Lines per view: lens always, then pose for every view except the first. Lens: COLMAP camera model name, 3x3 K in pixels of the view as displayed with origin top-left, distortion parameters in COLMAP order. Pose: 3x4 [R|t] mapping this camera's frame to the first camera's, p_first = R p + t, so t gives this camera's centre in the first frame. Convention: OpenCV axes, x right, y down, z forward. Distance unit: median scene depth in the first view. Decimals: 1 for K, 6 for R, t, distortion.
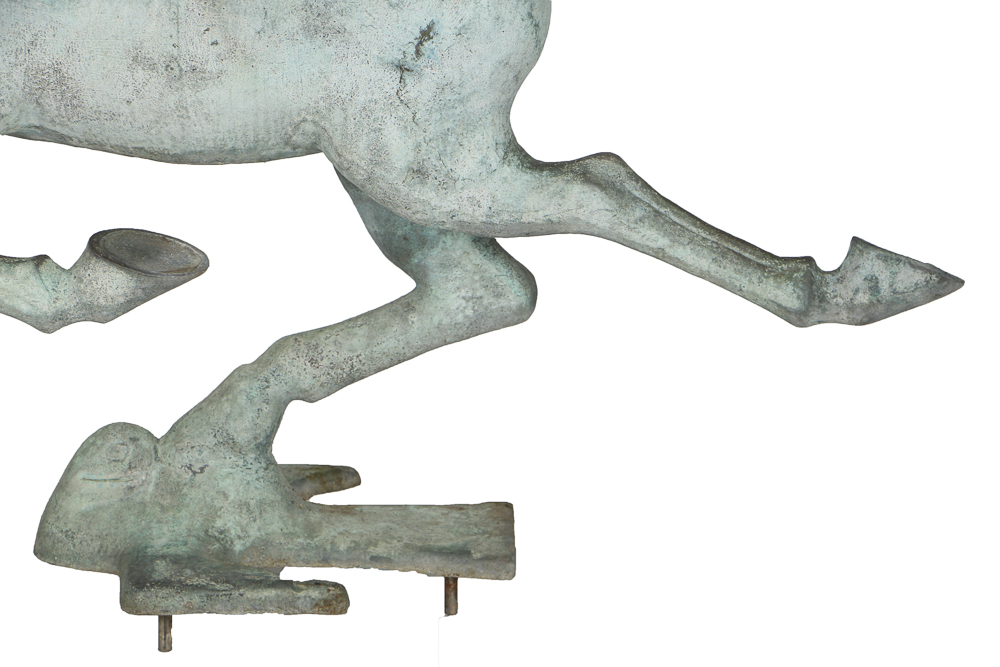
lens RADIAL K [[3709.2, 0, 500.0], [0, 3709.2, 333.5], [0, 0, 1]] dist [0.929287, 1.186043]
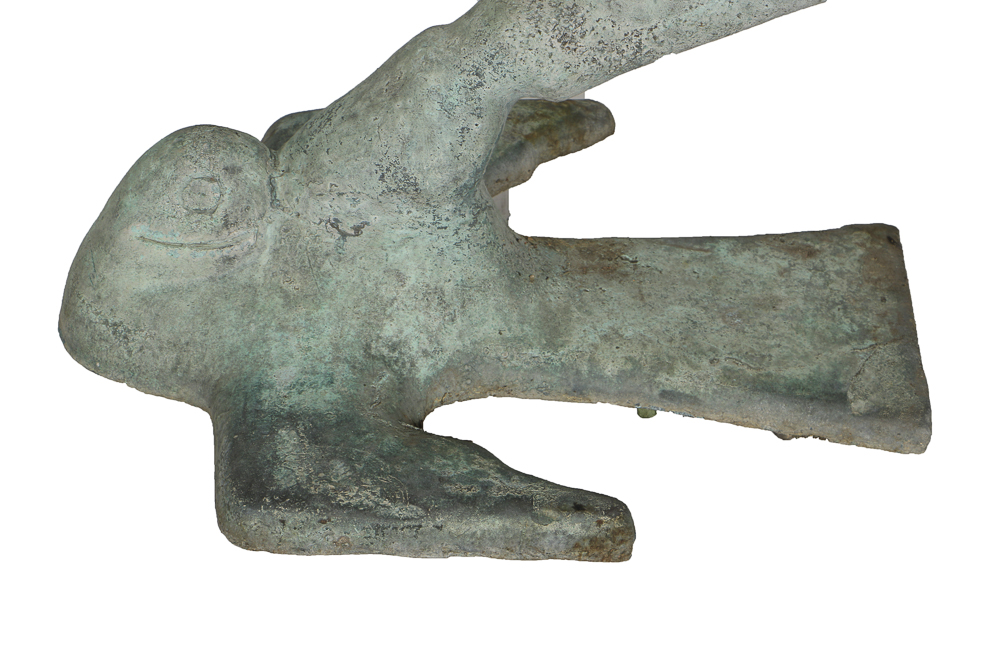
lens RADIAL K [[2900.2, 0, 500.0], [0, 2900.2, 333.5], [0, 0, 1]] dist [0.473124, -0.039660]
pose [[0.999660, 0.022859, 0.012577, -0.064068], [-0.026002, 0.912534, 0.408173, -0.122934], [-0.002147, -0.408361, 0.912818, 0.608446]]
